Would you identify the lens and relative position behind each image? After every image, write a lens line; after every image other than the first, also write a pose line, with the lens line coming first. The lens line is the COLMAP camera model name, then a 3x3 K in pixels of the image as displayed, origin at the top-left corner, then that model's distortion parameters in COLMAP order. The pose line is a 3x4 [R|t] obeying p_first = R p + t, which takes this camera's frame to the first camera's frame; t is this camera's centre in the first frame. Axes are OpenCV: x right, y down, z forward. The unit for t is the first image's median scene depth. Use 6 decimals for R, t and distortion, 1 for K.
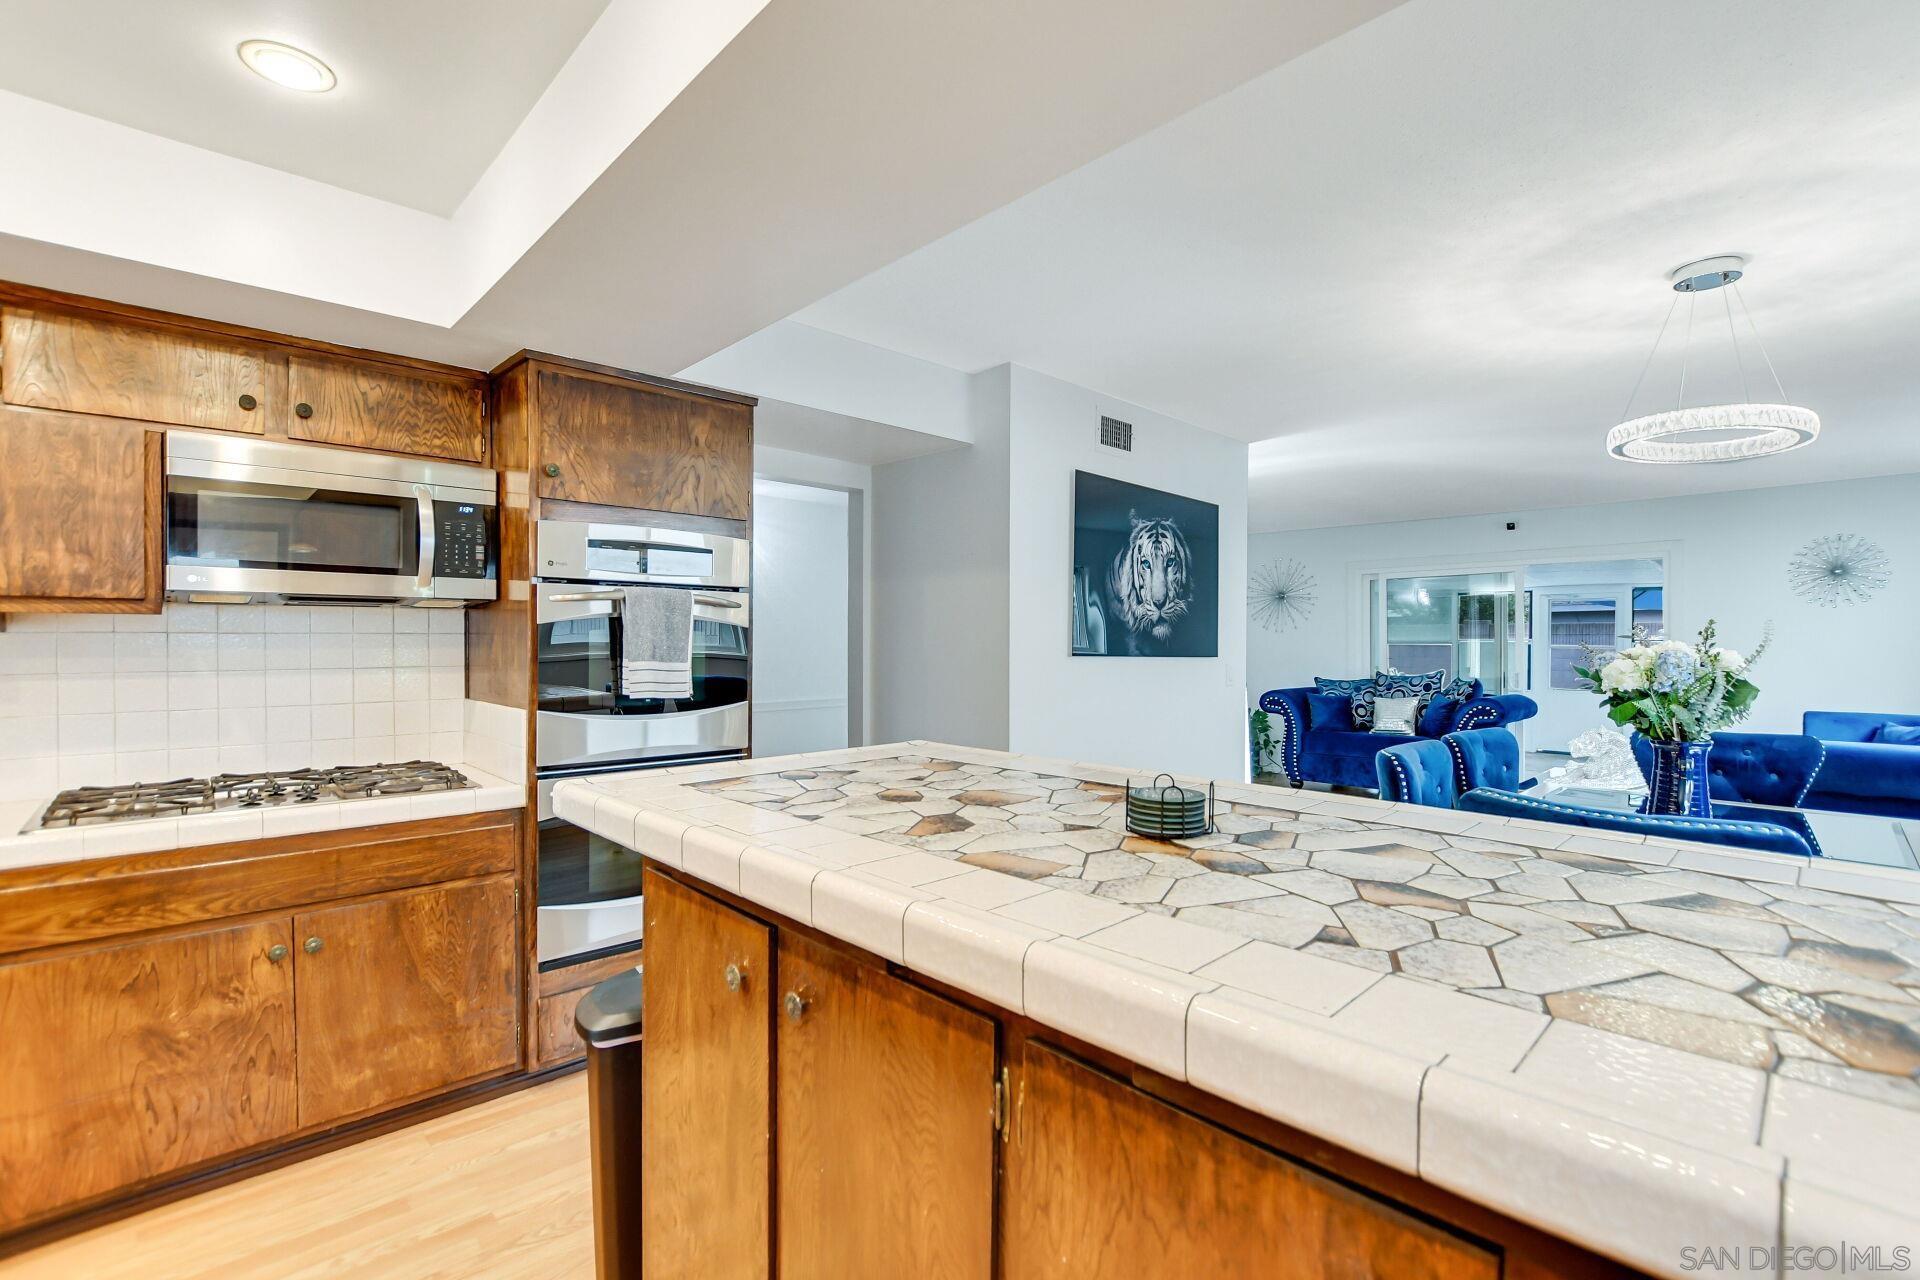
lens RADIAL K [[855.7, 0, 954.9], [0, 855.7, 637.9], [0, 0, 1]] dist [-0.019348, 0.000766]
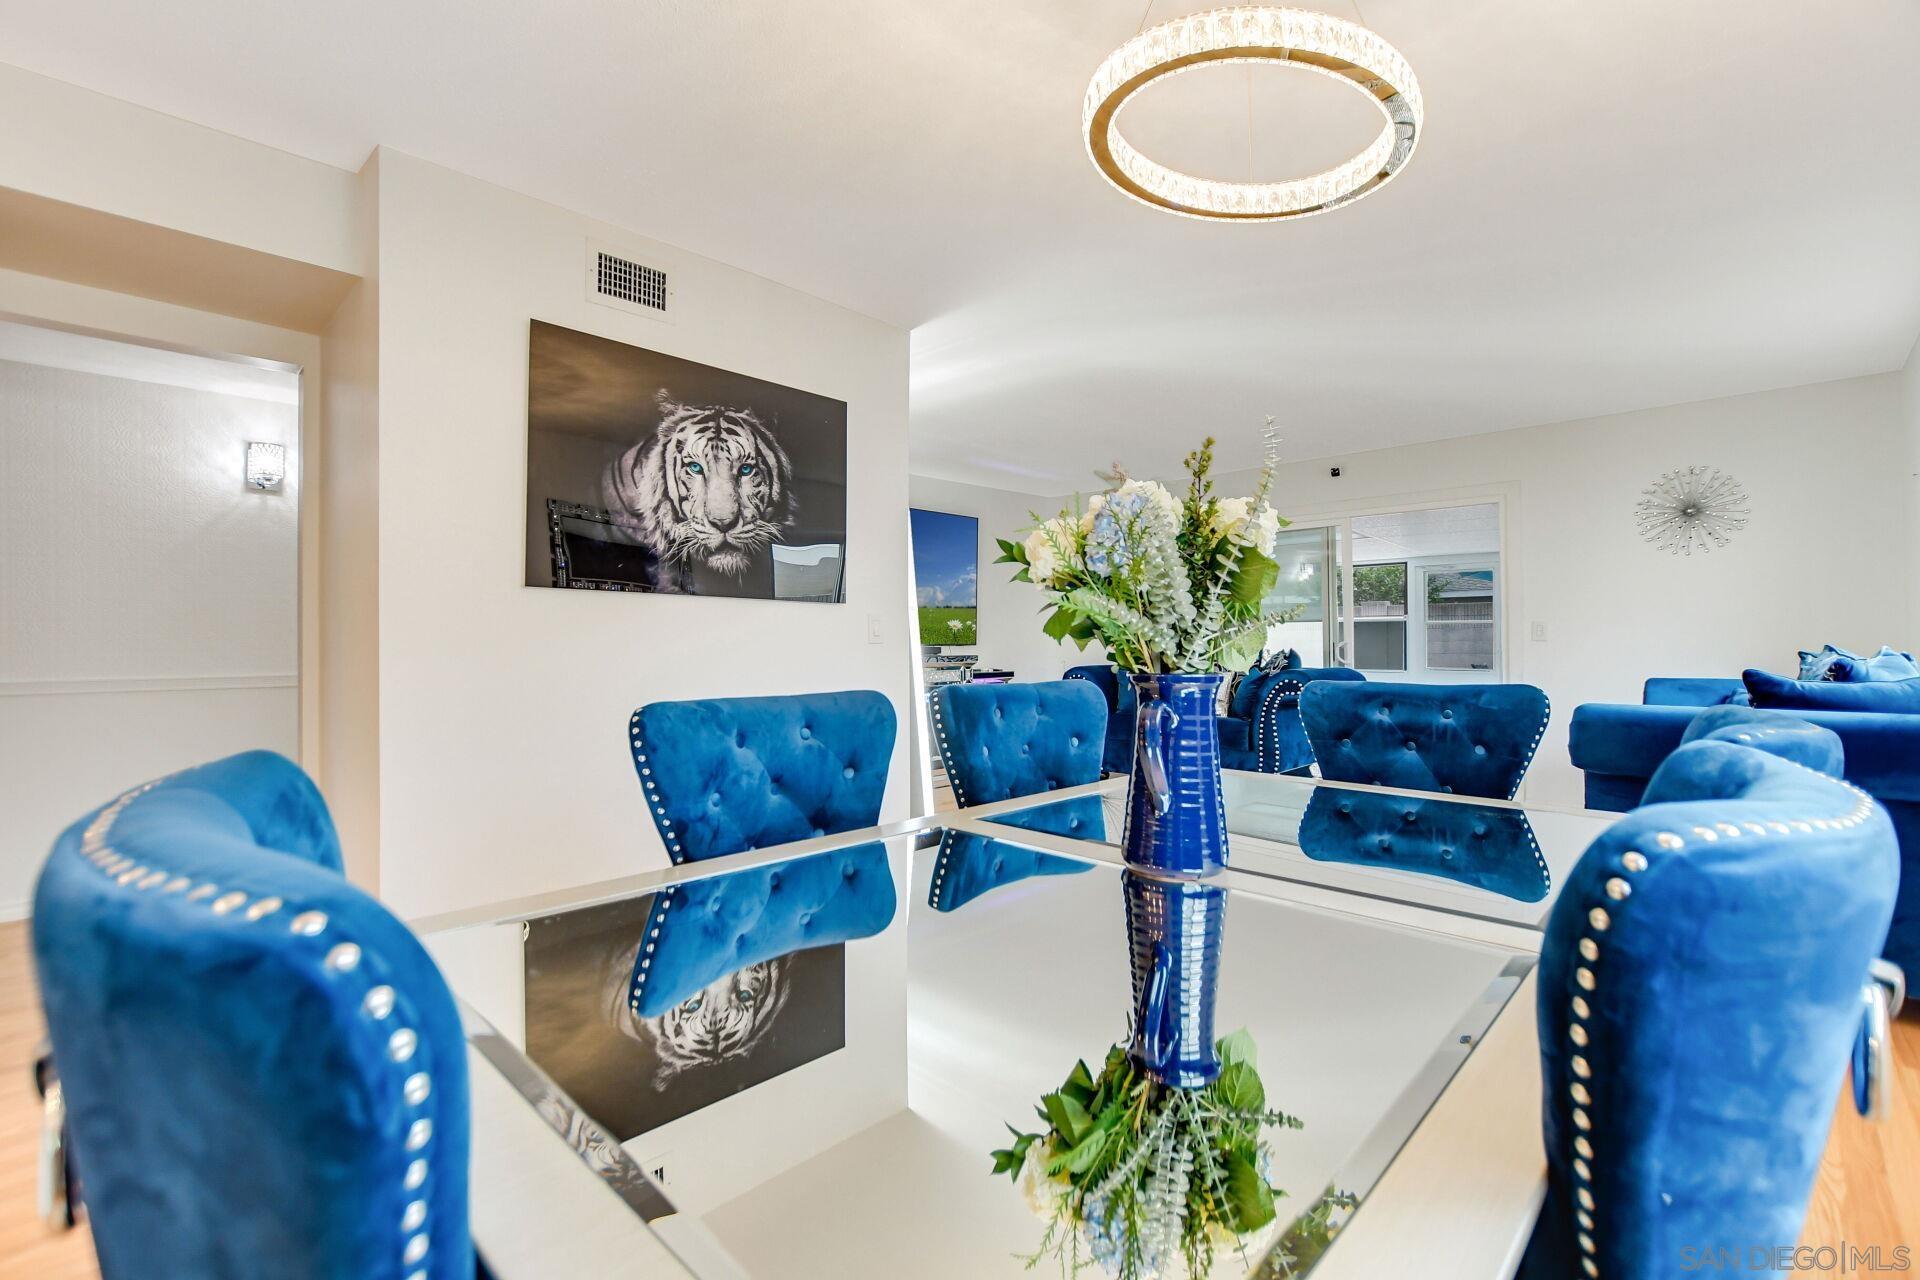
lens RADIAL K [[850.6, 0, 946.8], [0, 850.6, 629.7], [0, 0, 1]] dist [-0.021184, 0.000089]
pose [[0.999525, -0.005731, 0.030293, 0.404223], [0.005980, 0.999949, -0.008147, 0.056227], [-0.030244, 0.008325, 0.999508, 0.271098]]
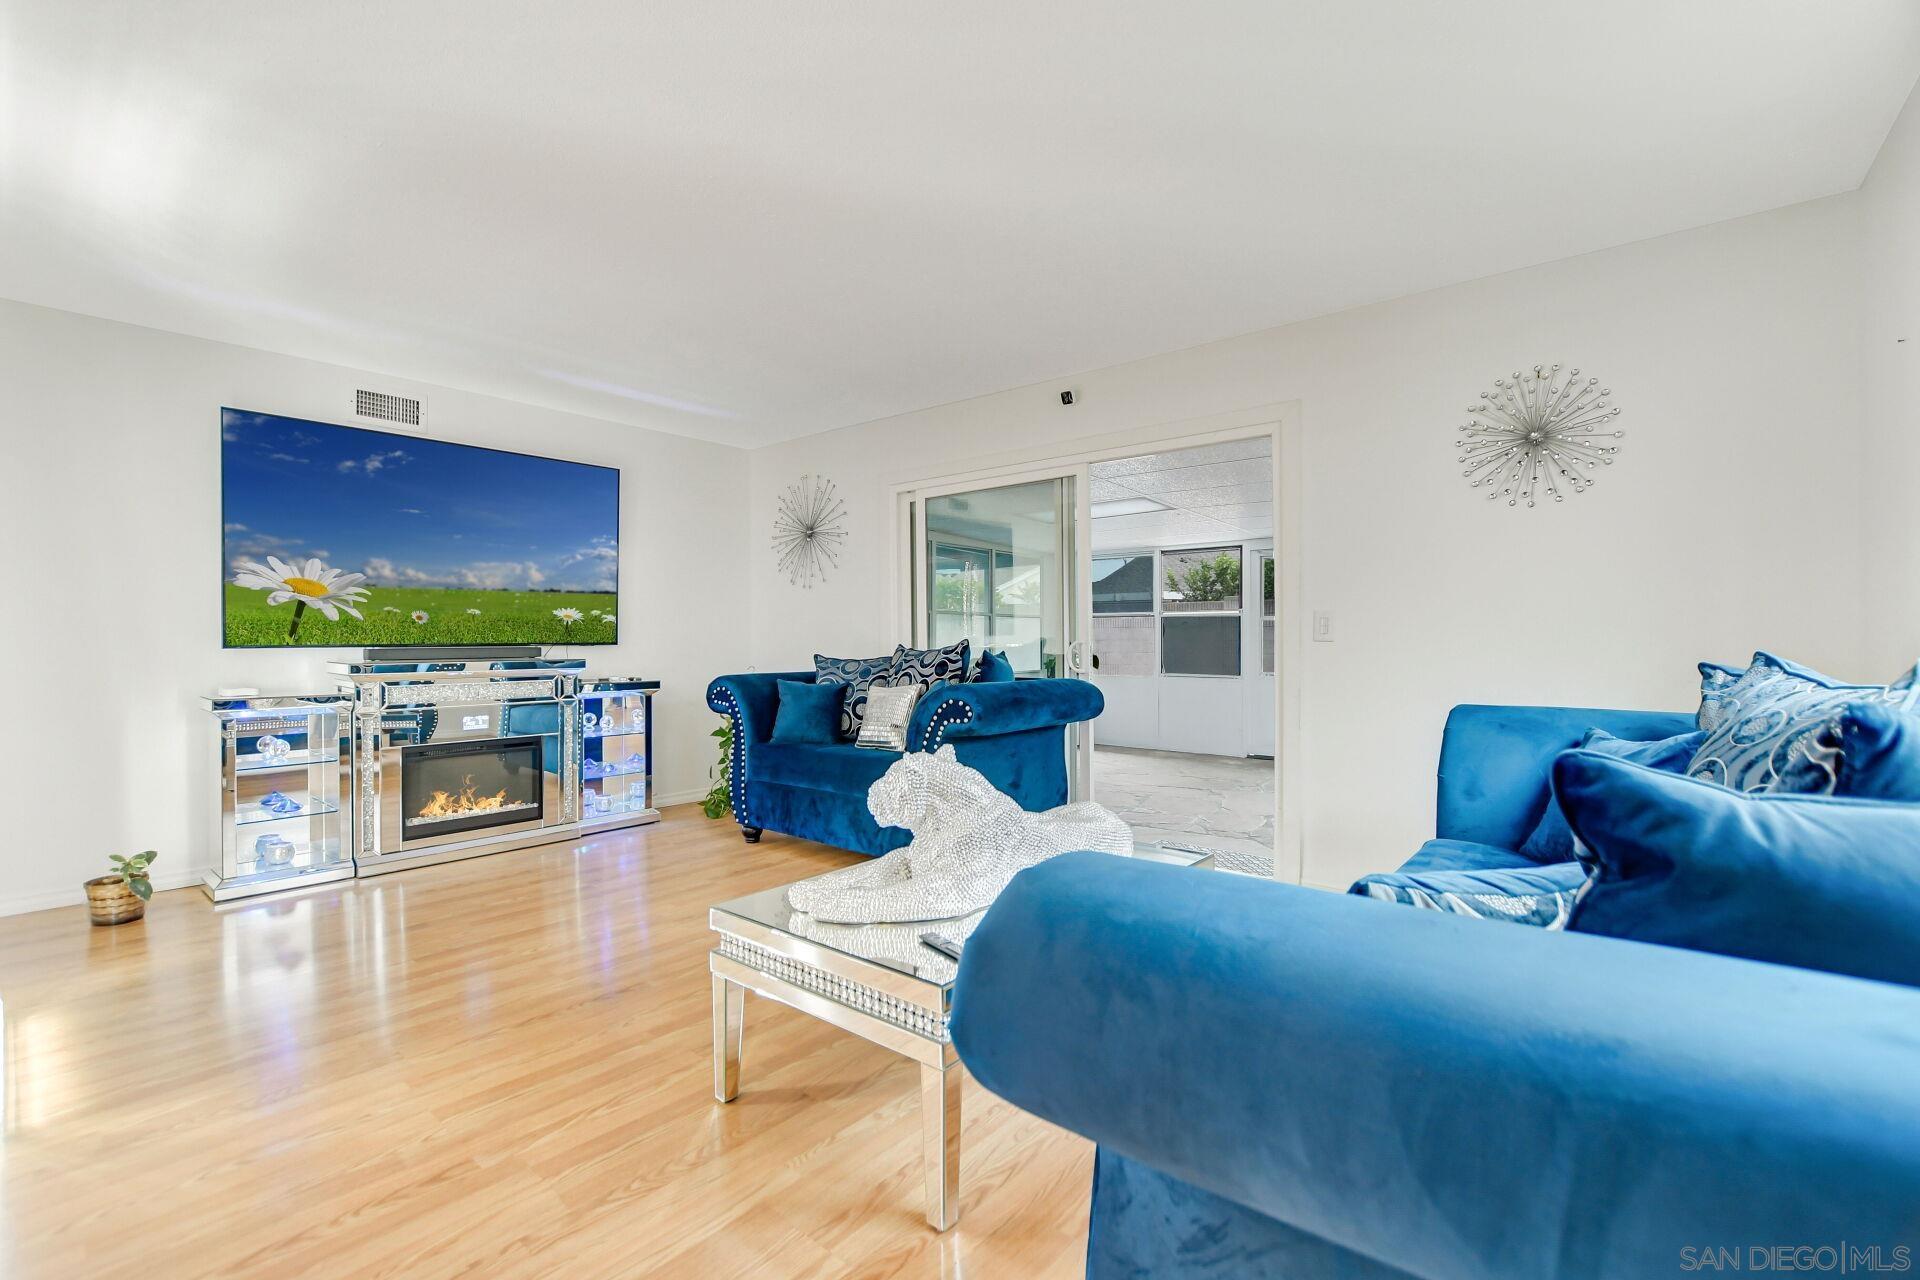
lens RADIAL K [[841.0, 0, 956.7], [0, 841.0, 645.6], [0, 0, 1]] dist [-0.020812, 0.000699]
pose [[0.993574, -0.005001, 0.113070, 0.879709], [0.003470, 0.999900, 0.013727, 0.059957], [-0.113128, -0.013246, 0.993492, 0.724297]]
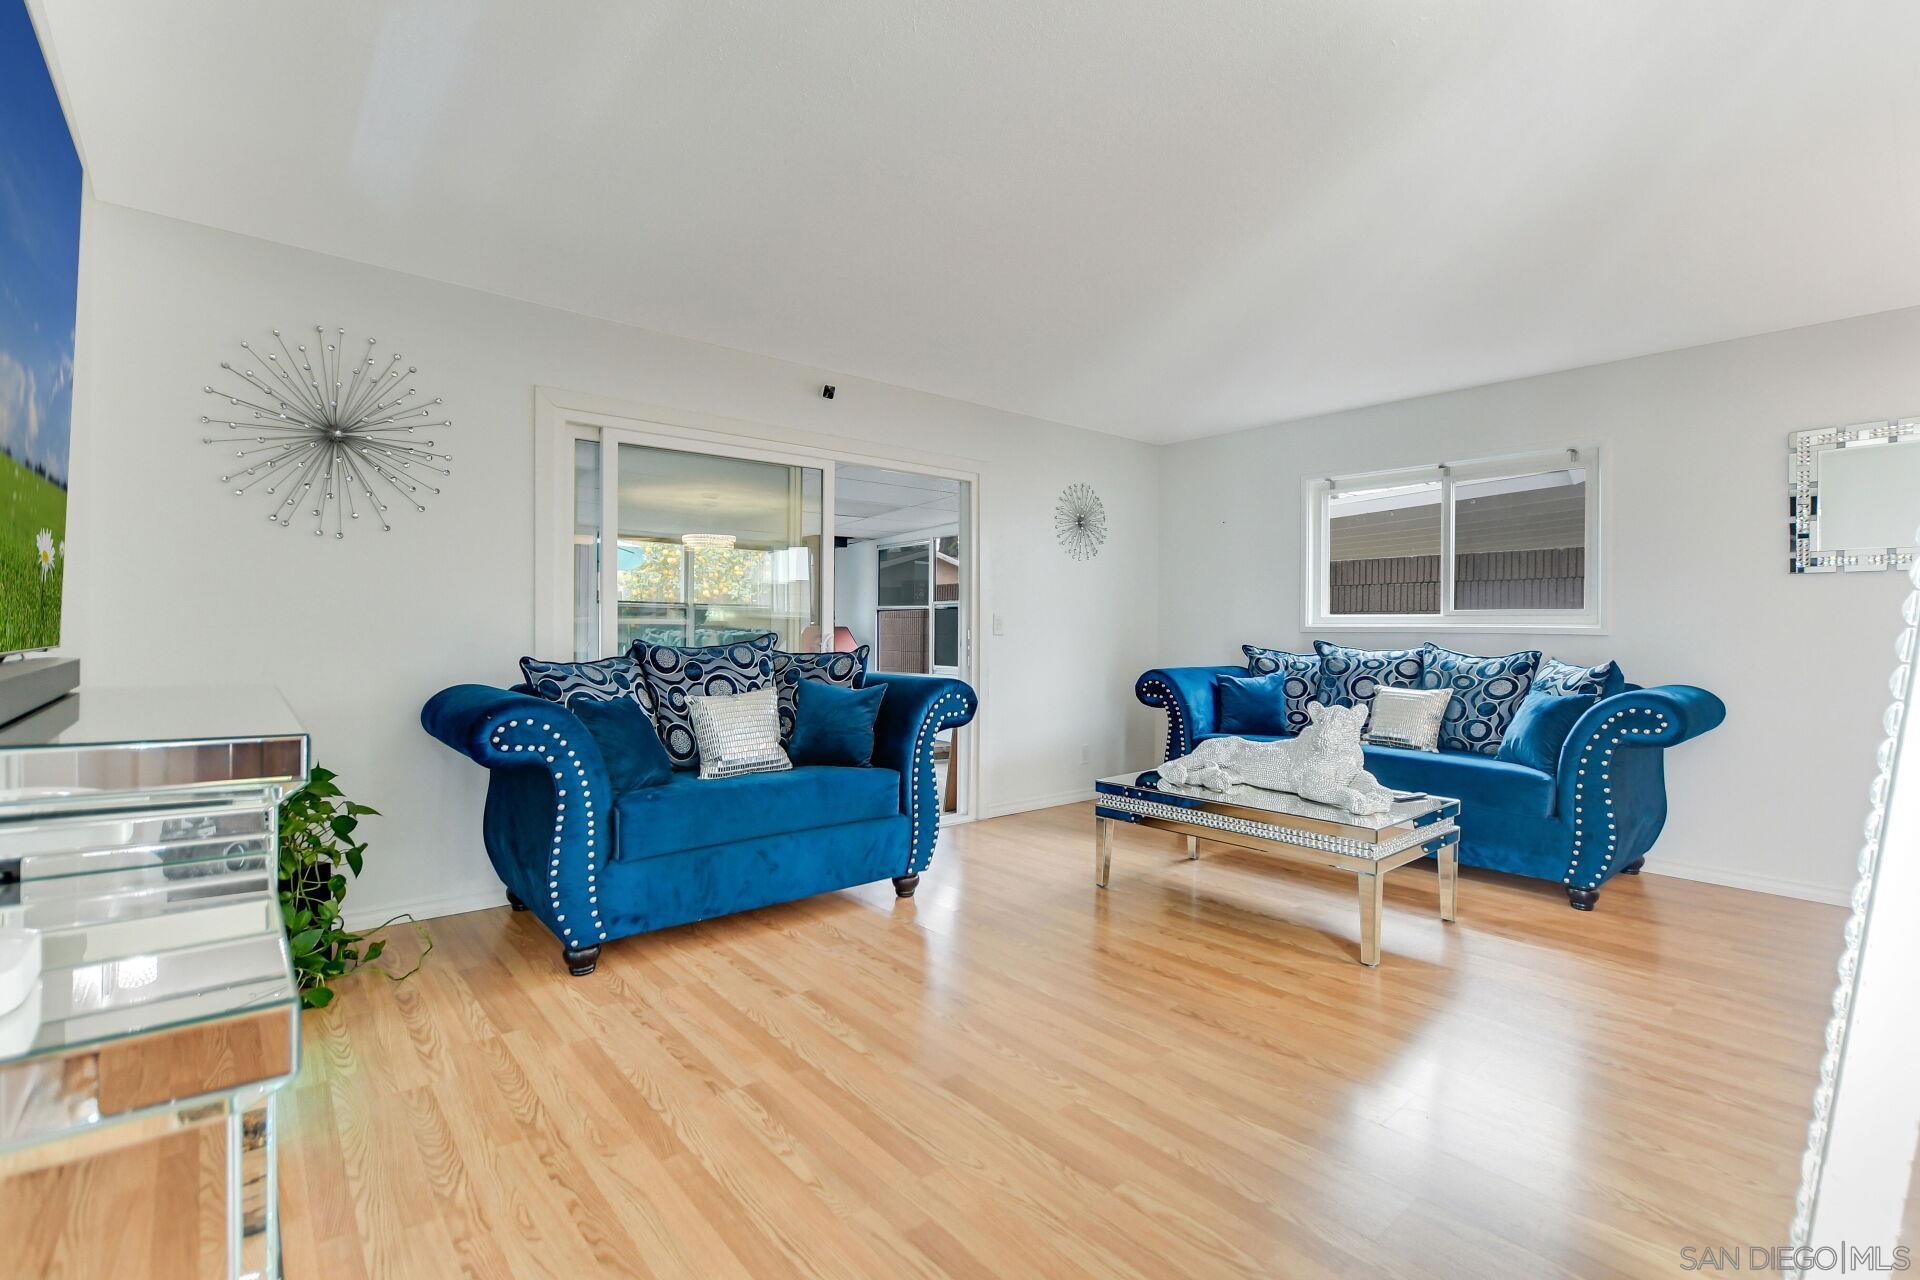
lens RADIAL K [[868.3, 0, 950.0], [0, 868.3, 633.3], [0, 0, 1]] dist [-0.015607, 0.000617]
pose [[0.059291, 0.000148, 0.998241, 0.089985], [-0.004999, 0.999987, 0.000148, 0.064797], [-0.998228, -0.004999, 0.059291, 1.514940]]
